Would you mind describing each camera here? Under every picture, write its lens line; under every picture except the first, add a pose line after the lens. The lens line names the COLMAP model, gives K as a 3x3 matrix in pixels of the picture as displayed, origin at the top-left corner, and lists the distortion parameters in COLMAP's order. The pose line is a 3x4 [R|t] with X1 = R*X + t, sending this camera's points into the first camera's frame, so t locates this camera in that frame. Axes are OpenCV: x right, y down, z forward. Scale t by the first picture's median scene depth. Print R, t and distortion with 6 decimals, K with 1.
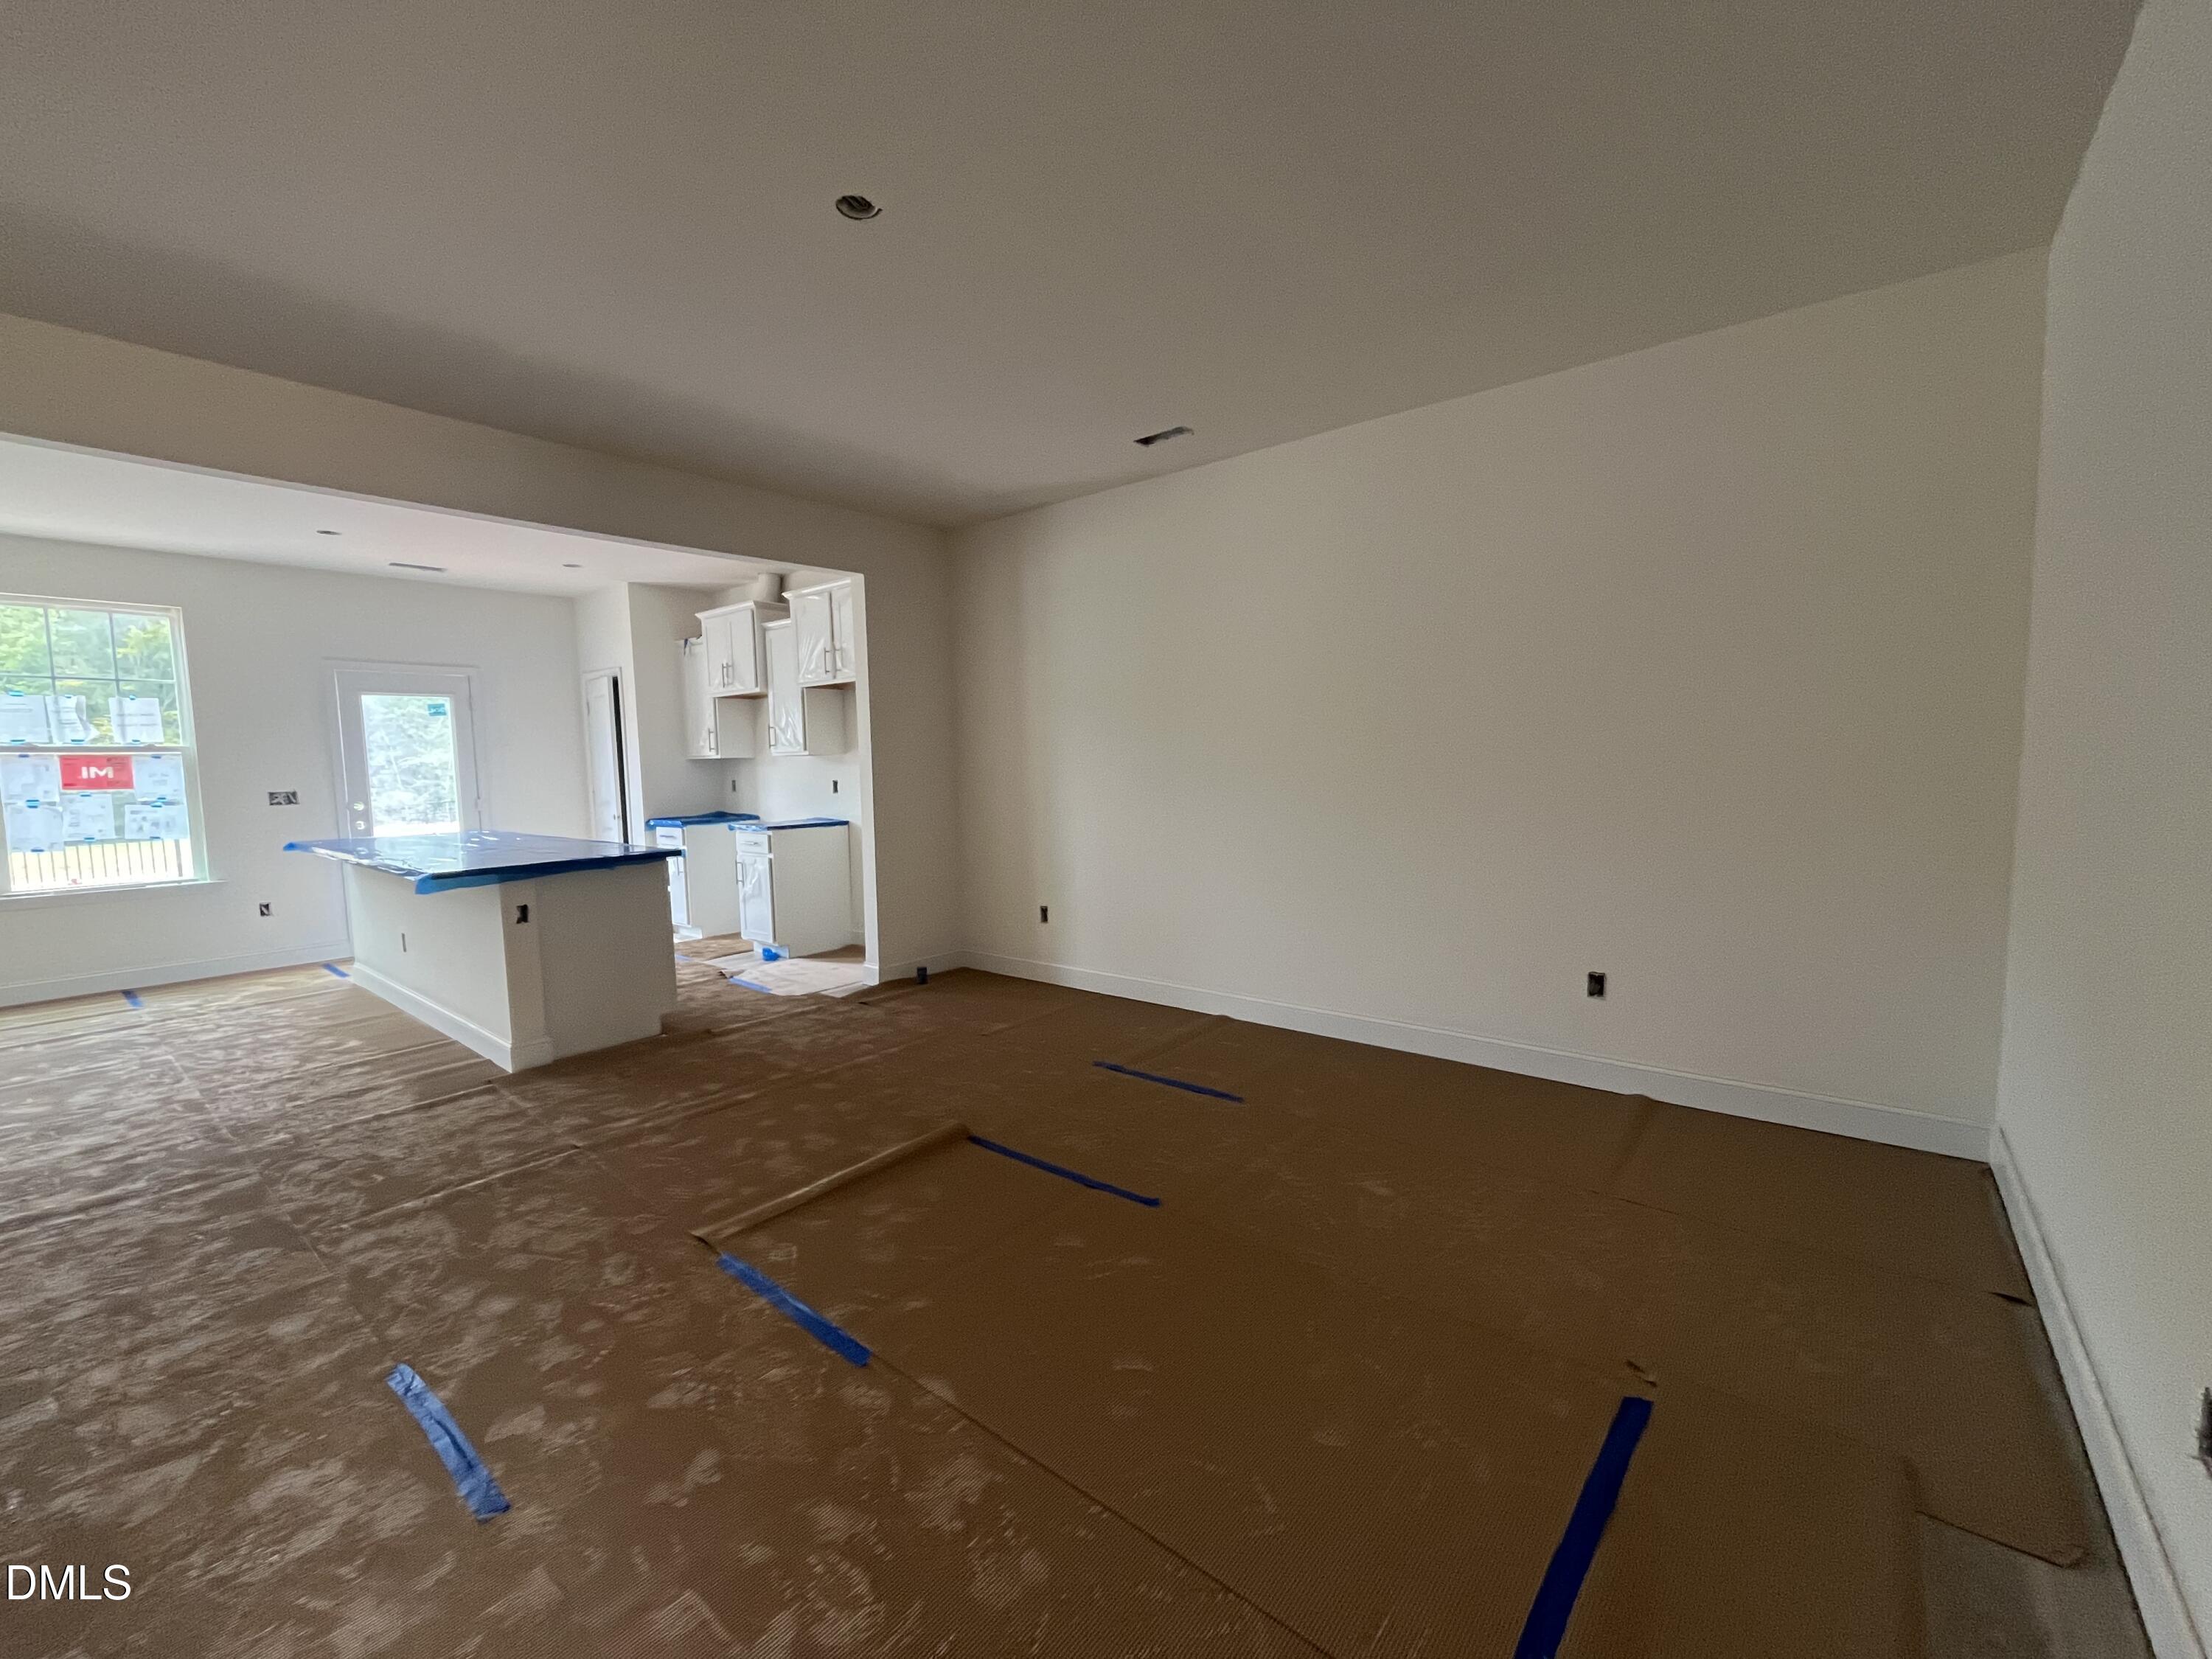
lens RADIAL K [[905.4, 0, 1109.0], [0, 905.4, 837.1], [0, 0, 1]] dist [-0.005175, 0.001541]
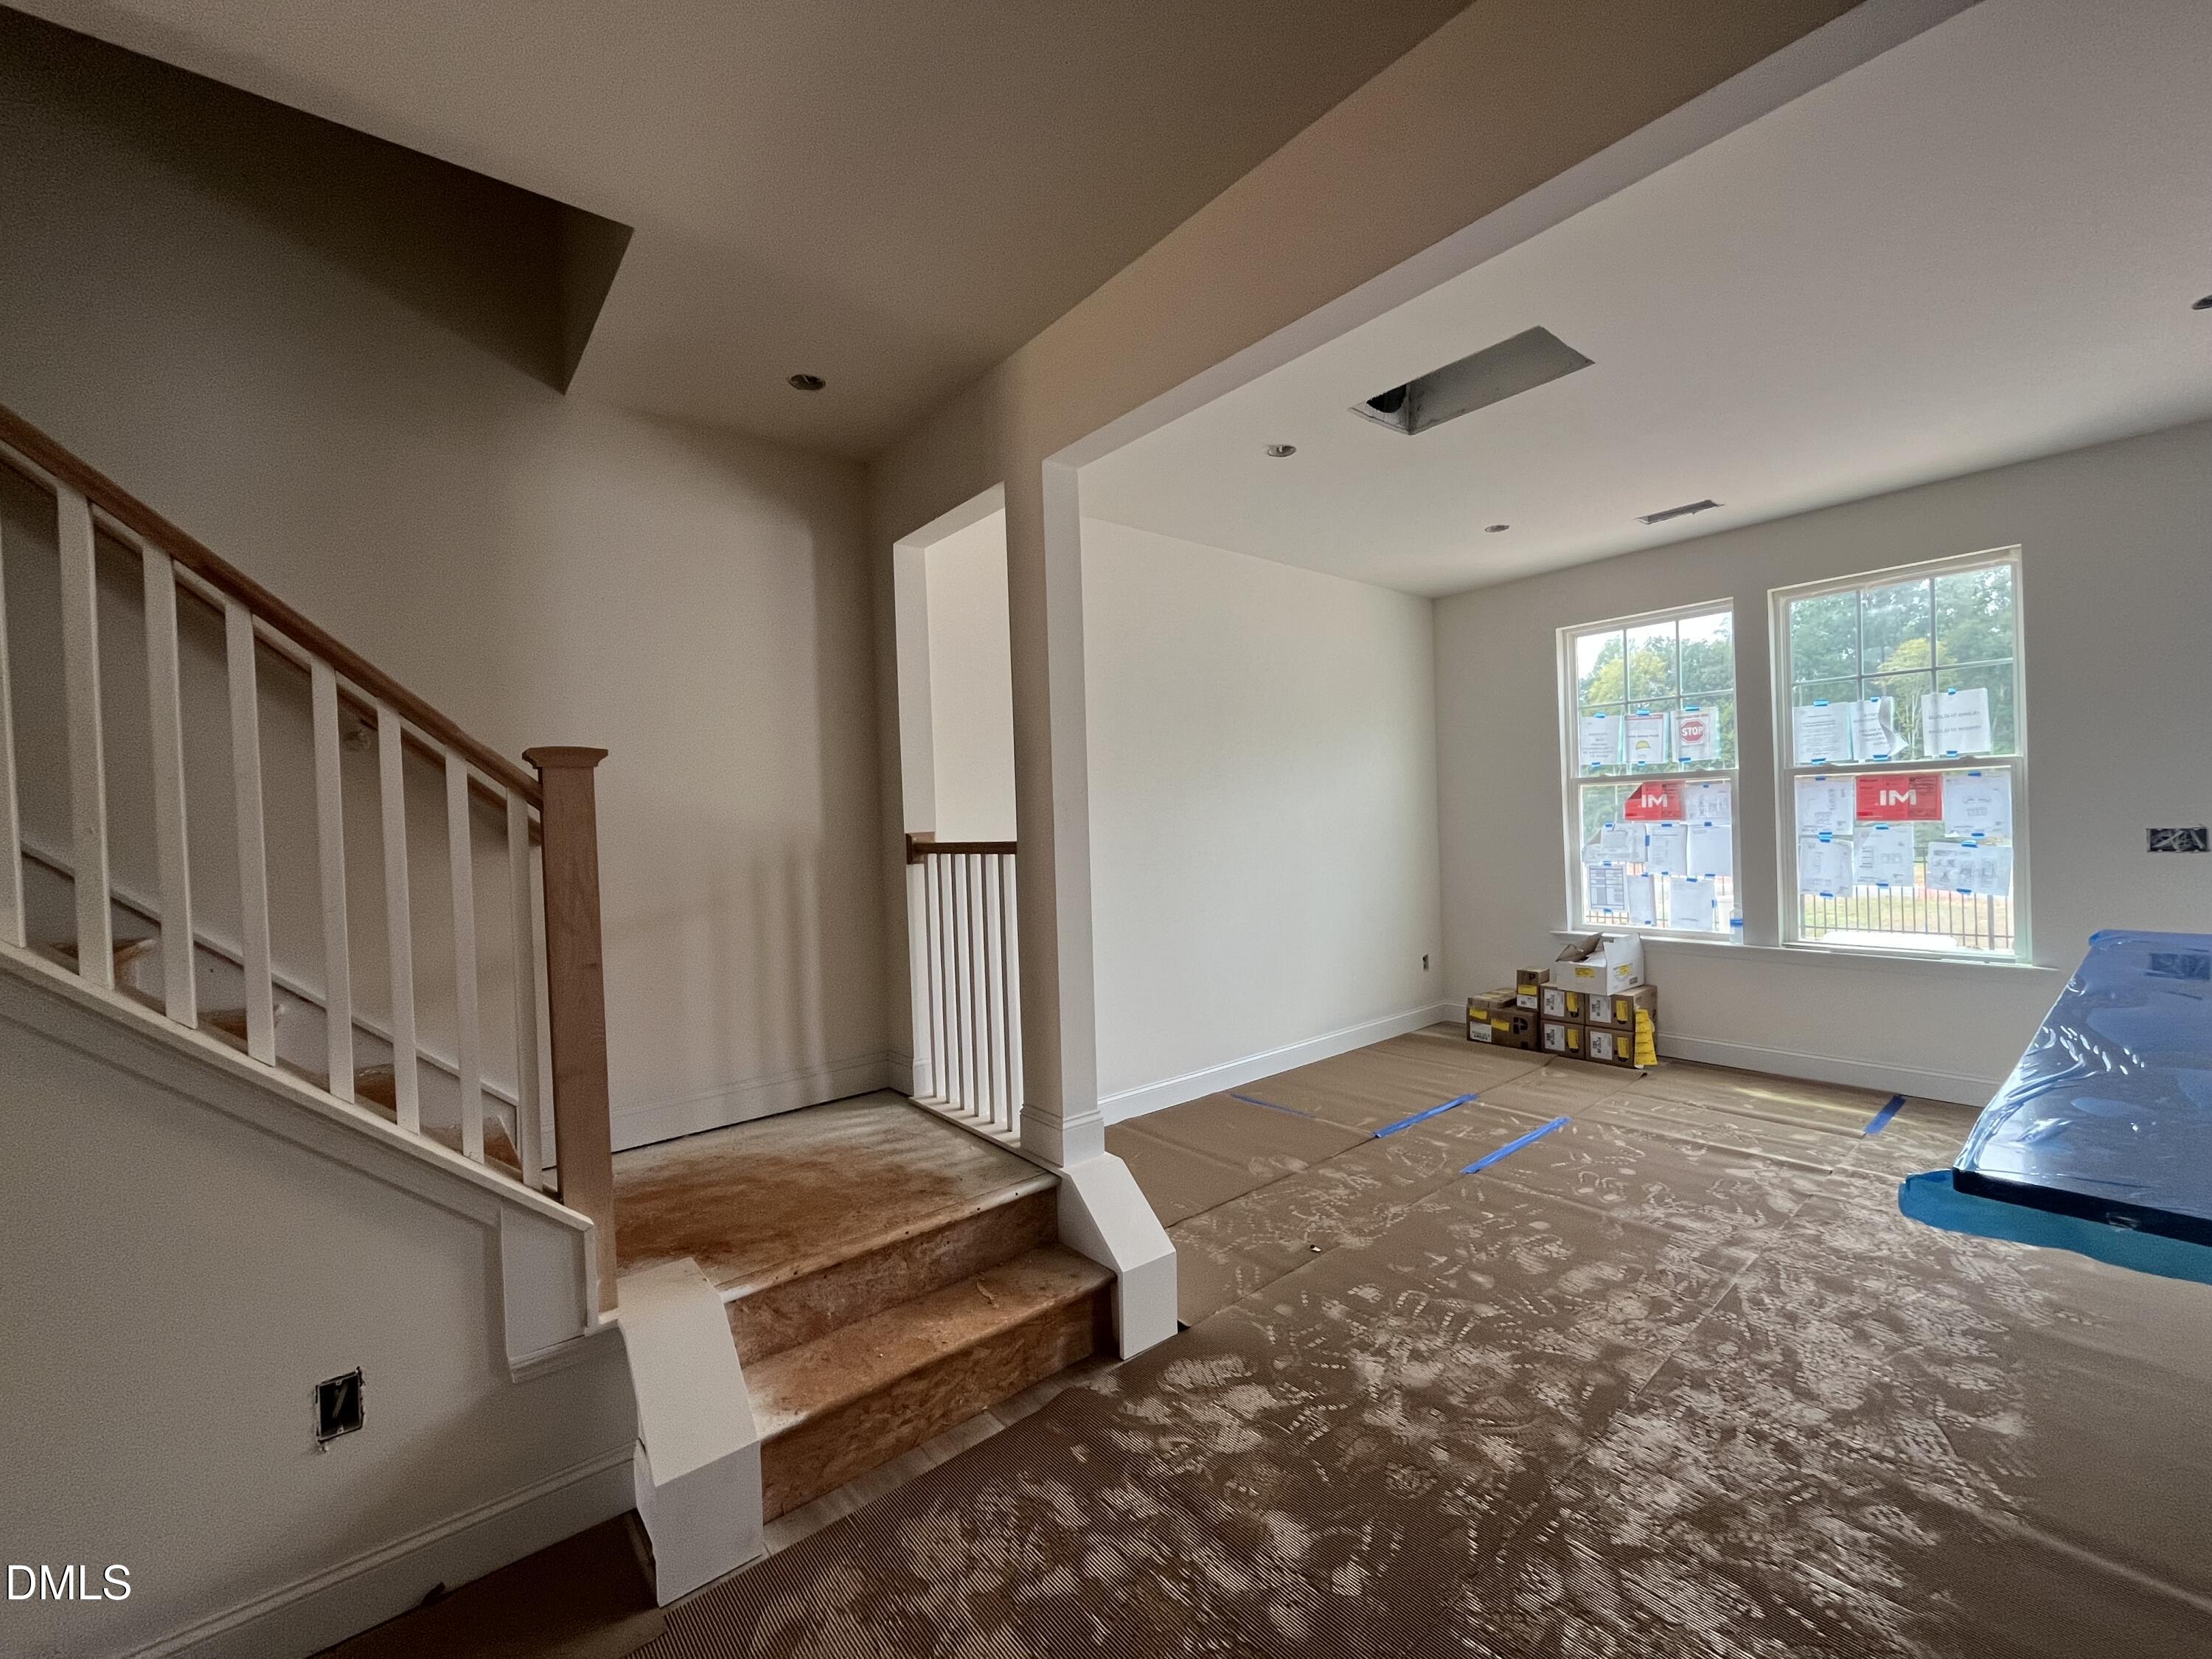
lens RADIAL K [[905.4, 0, 1107.0], [0, 905.4, 836.8], [0, 0, 1]] dist [-0.005175, 0.001541]
pose [[-0.196727, 0.045571, -0.979399, -0.249518], [-0.041800, 0.997621, 0.054815, -0.051013], [0.979567, 0.051722, -0.194354, 0.486848]]
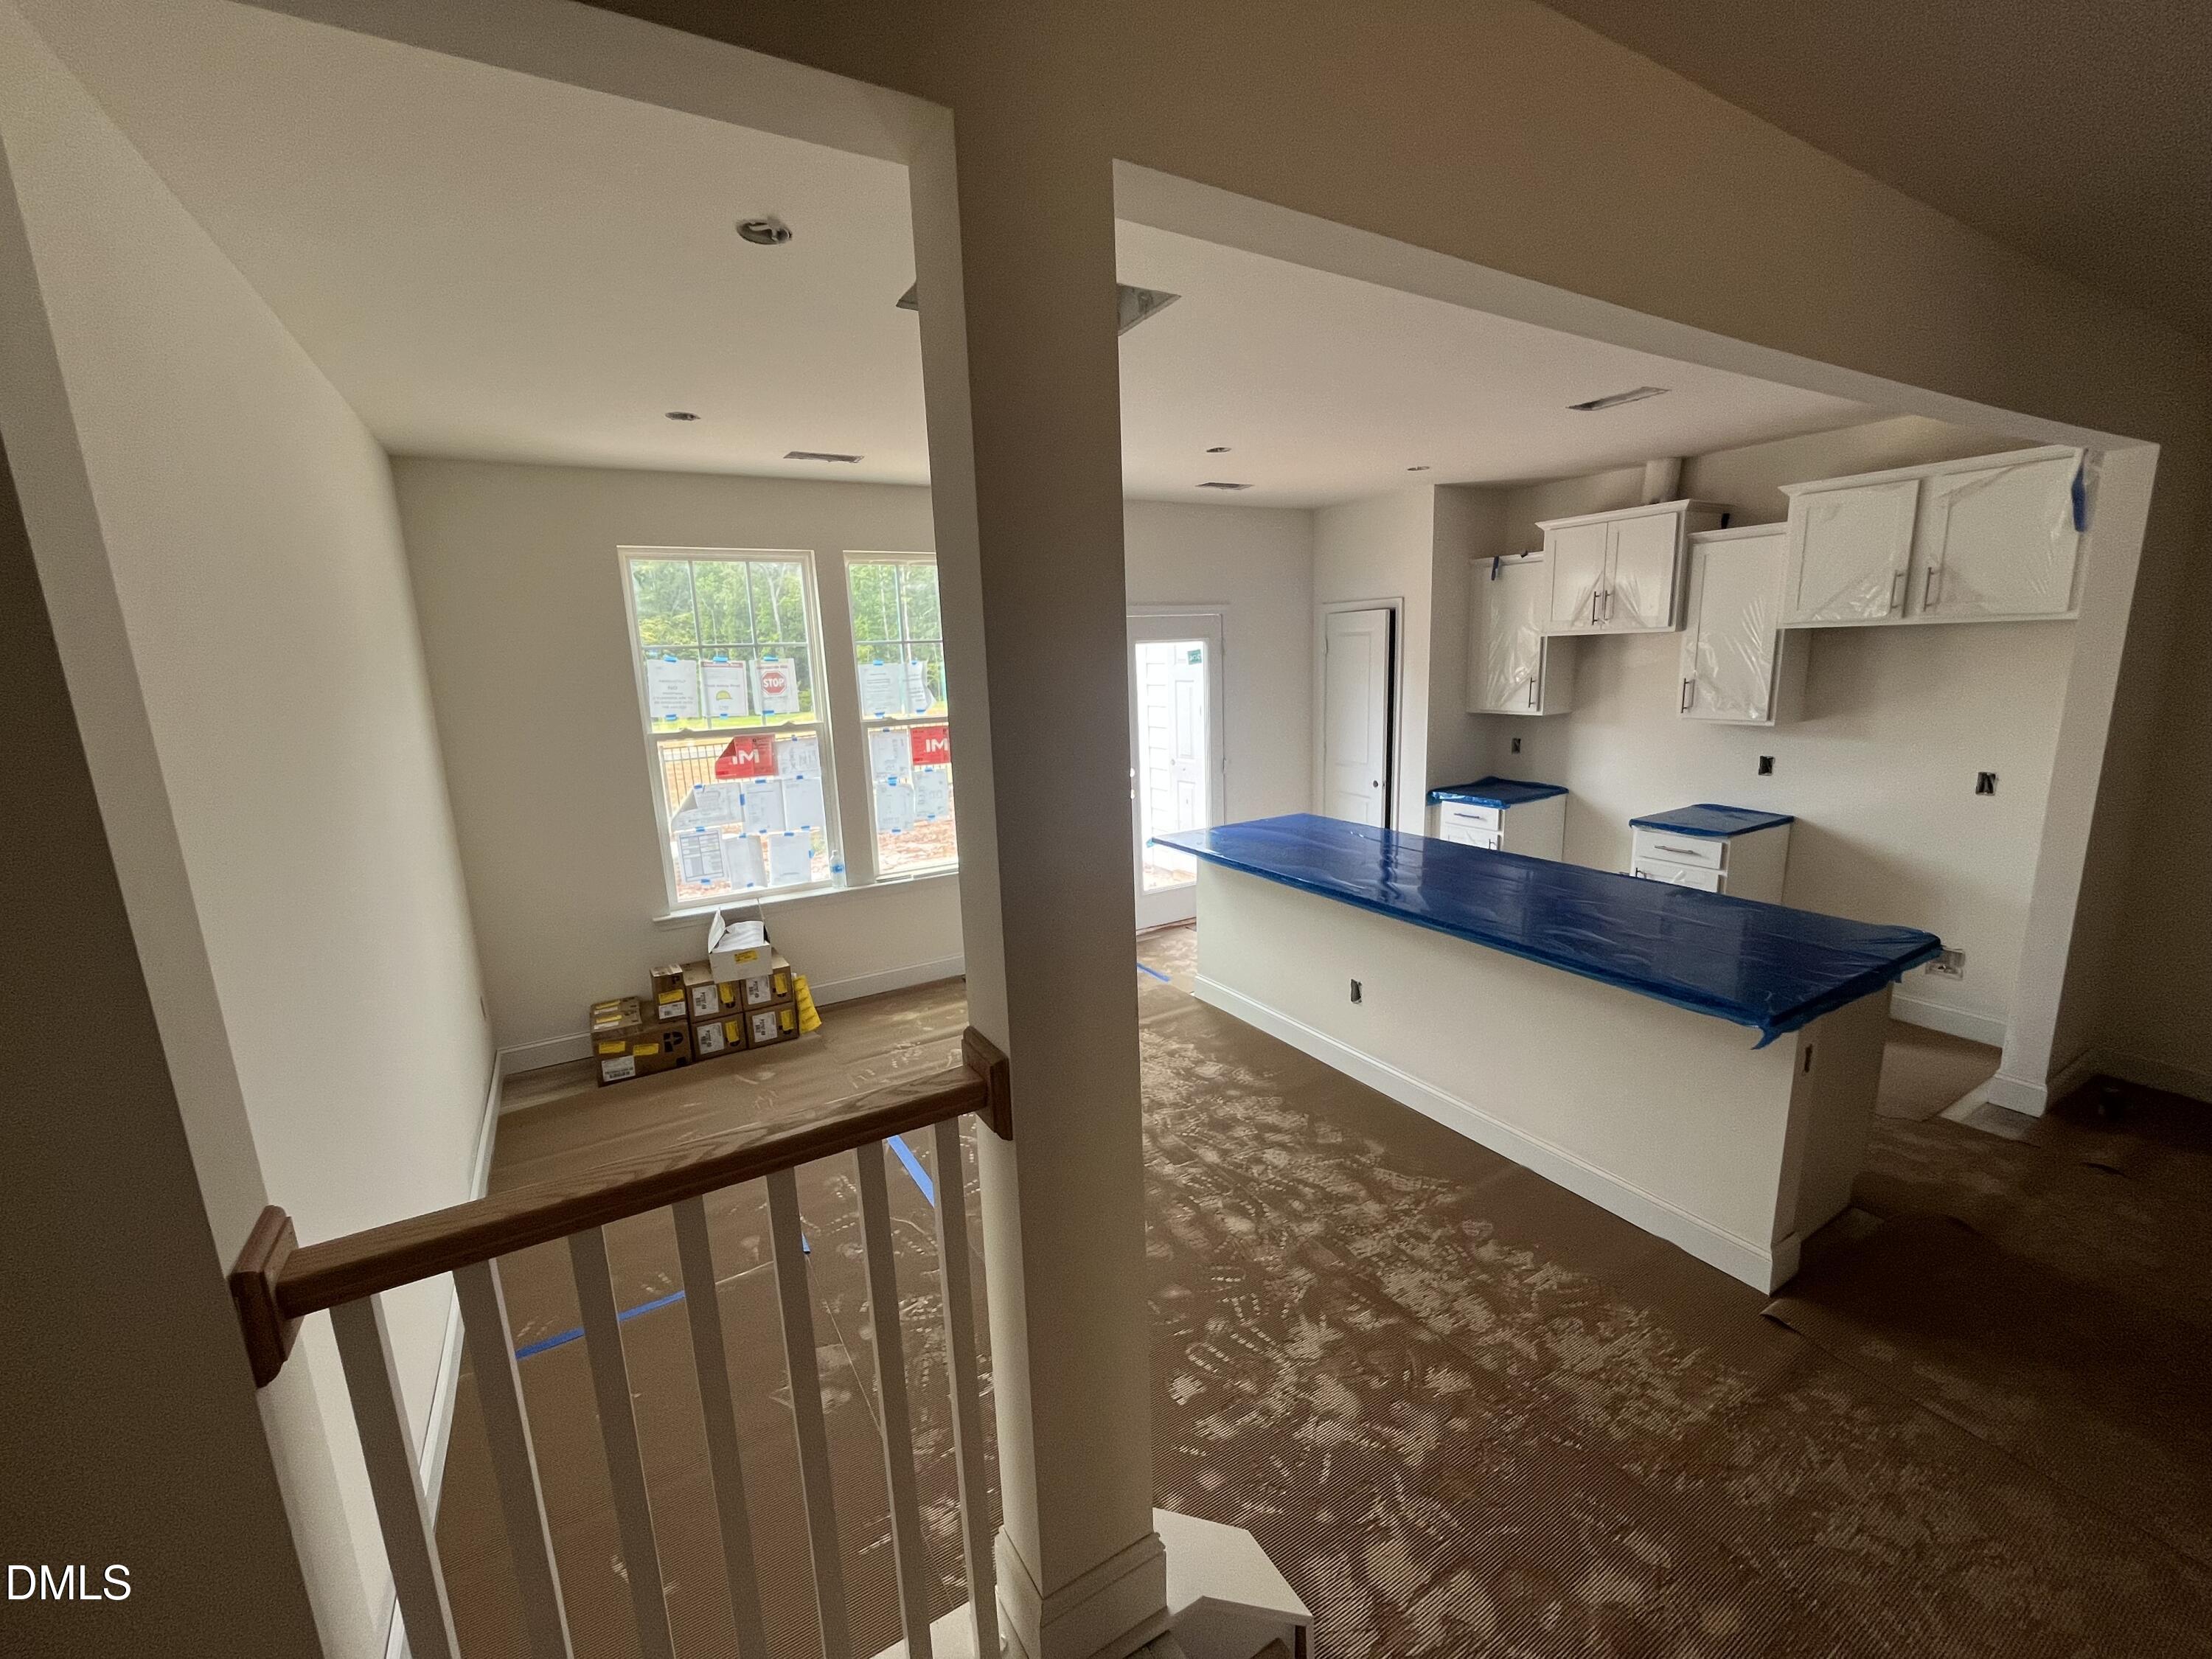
lens RADIAL K [[905.4, 0, 1108.9], [0, 905.4, 833.4], [0, 0, 1]] dist [-0.005175, 0.001541]
pose [[0.938336, 0.055817, -0.341188, -0.614287], [-0.012592, 0.991744, 0.127612, -0.098709], [0.345494, -0.115447, 0.931292, 0.183013]]
